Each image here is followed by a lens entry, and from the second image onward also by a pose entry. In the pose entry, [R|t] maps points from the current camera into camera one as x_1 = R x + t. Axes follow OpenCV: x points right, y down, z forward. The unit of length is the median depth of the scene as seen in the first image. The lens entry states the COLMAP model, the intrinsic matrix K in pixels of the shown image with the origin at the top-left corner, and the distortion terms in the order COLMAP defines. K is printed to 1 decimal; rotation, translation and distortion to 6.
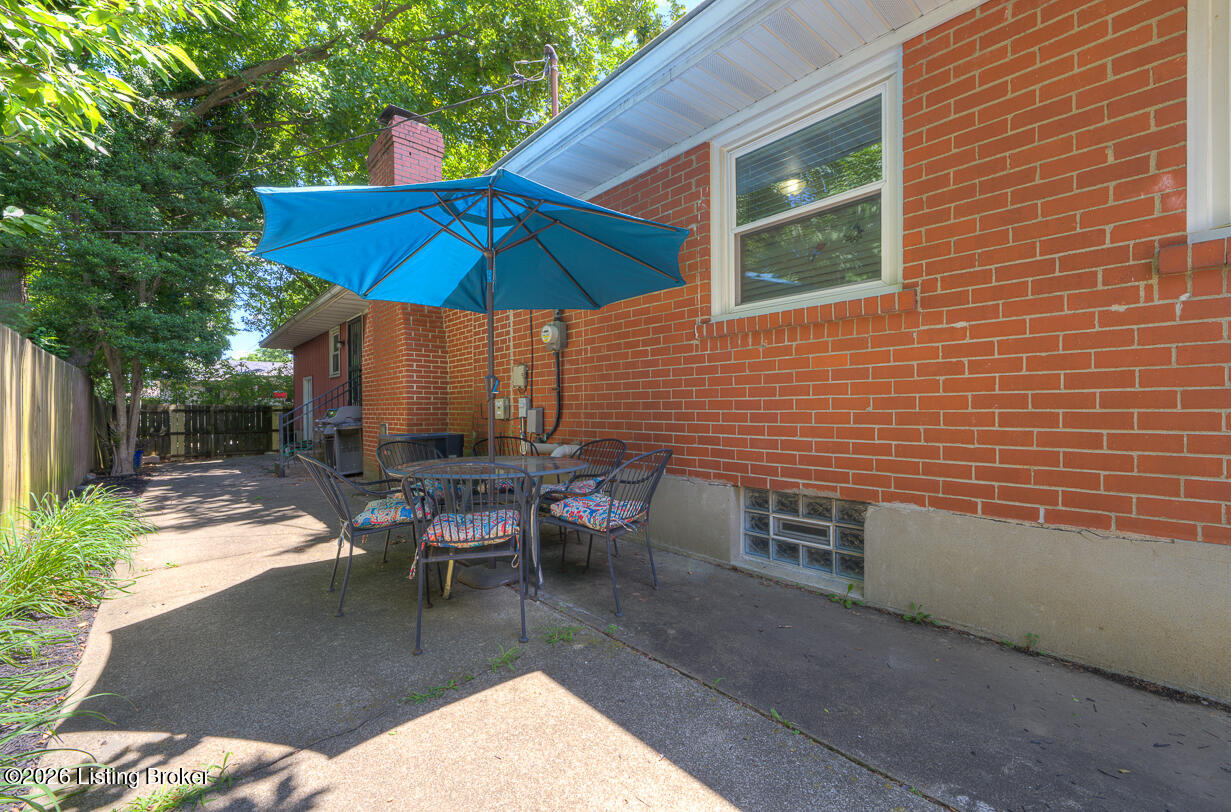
lens RADIAL K [[501.6, 0, 610.8], [0, 501.6, 402.7], [0, 0, 1]] dist [-0.001138, -0.000182]
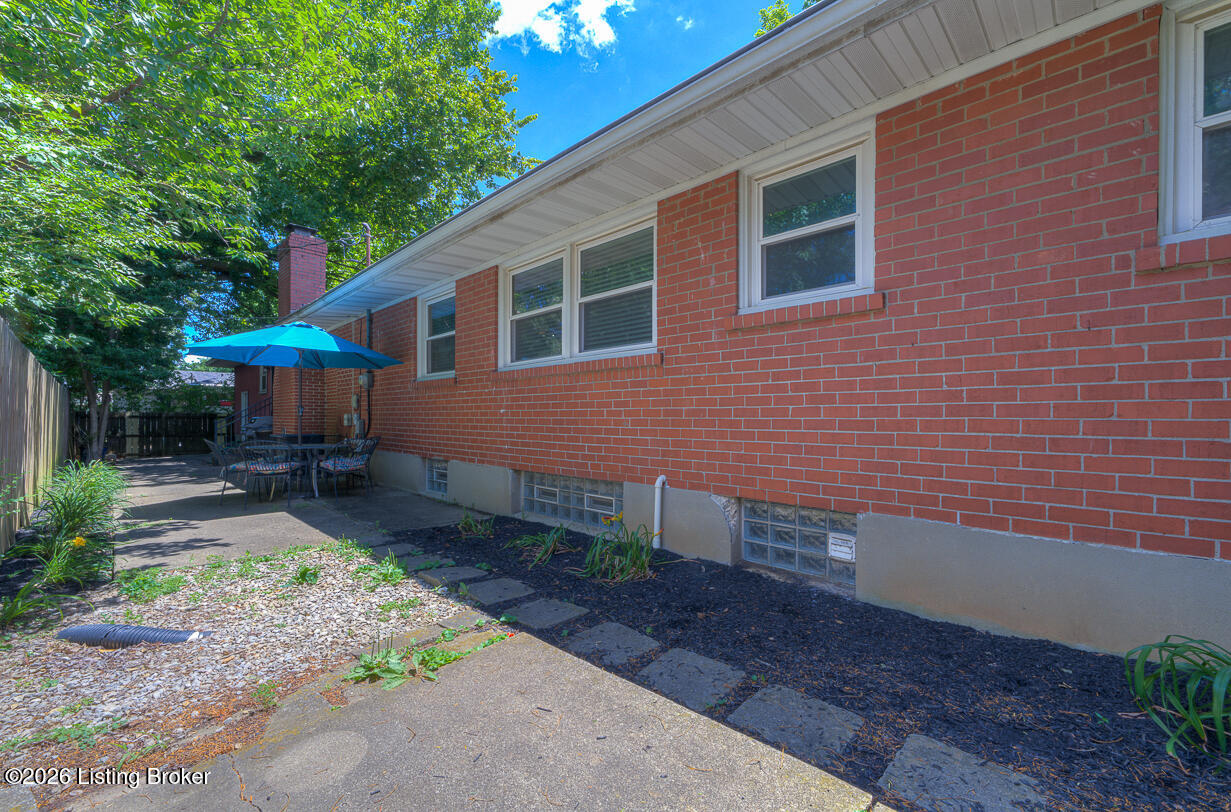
lens RADIAL K [[473.1, 0, 615.5], [0, 473.1, 406.0], [0, 0, 1]] dist [-0.013814, -0.000175]
pose [[0.995151, 0.010047, 0.097839, 0.252523], [-0.009027, 0.999900, -0.010867, -0.012186], [-0.097939, 0.009931, 0.995143, -0.321503]]
